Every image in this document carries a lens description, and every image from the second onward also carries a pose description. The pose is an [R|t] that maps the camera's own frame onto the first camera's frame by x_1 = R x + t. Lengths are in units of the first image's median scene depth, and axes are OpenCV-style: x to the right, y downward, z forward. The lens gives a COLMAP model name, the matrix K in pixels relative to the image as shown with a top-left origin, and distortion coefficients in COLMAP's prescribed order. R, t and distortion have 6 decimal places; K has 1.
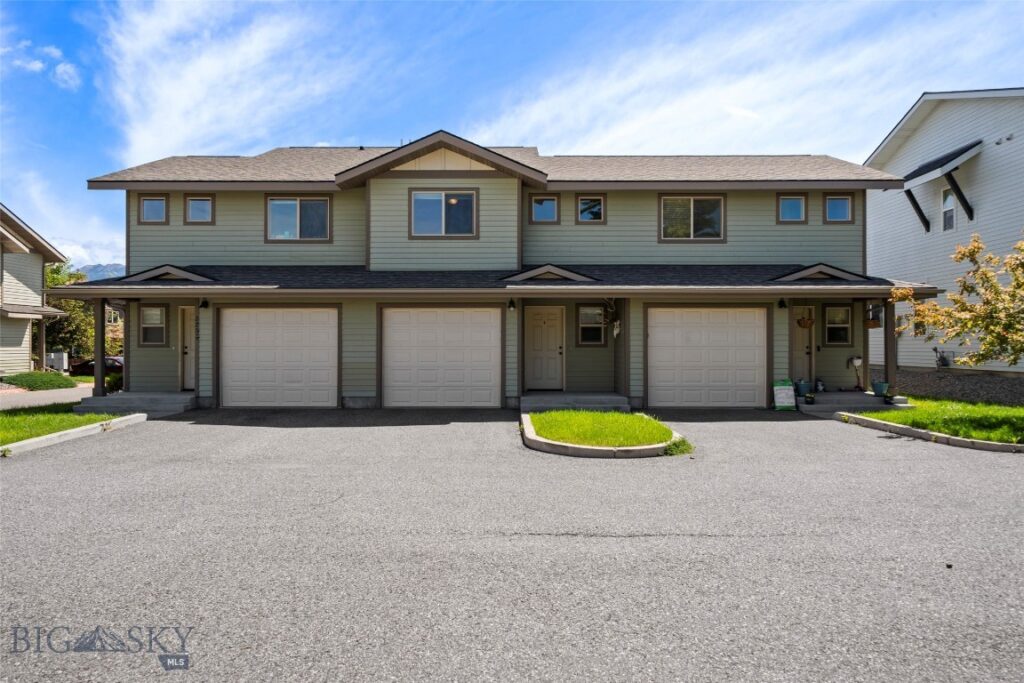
lens RADIAL K [[680.0, 0, 512.0], [0, 680.0, 341.5], [0, 0, 1]] dist [-0.007022, -0.002118]
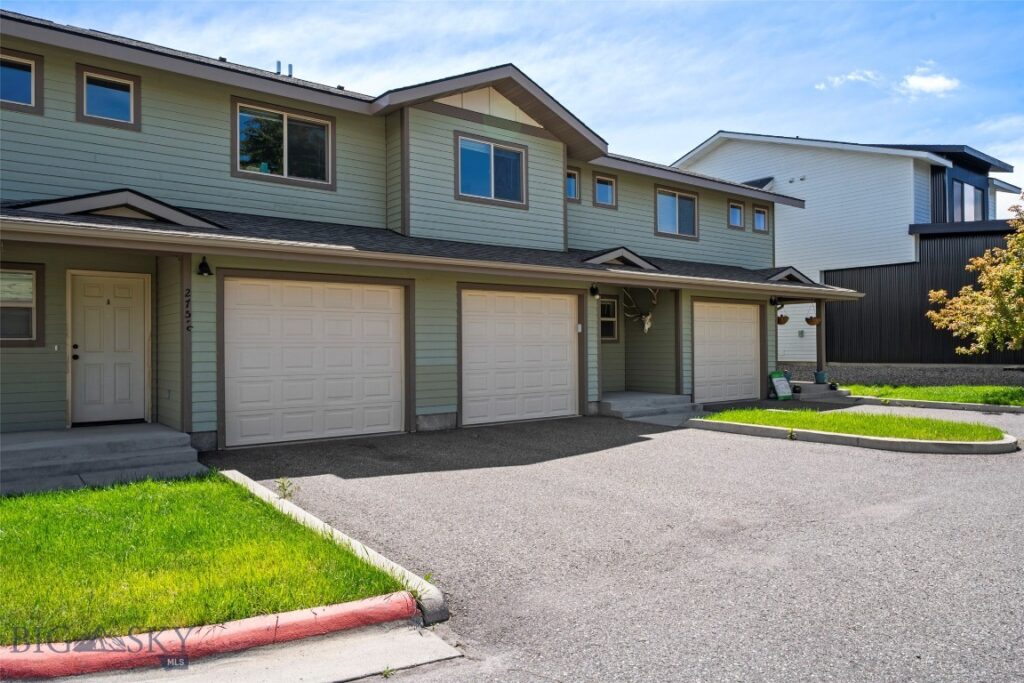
lens RADIAL K [[680.0, 0, 512.0], [0, 680.0, 341.5], [0, 0, 1]] dist [-0.007022, -0.002118]
pose [[0.793781, -0.002073, 0.608200, -0.554950], [0.005604, 0.999977, -0.003906, 0.009021], [-0.608178, 0.006509, 0.793774, 0.371229]]
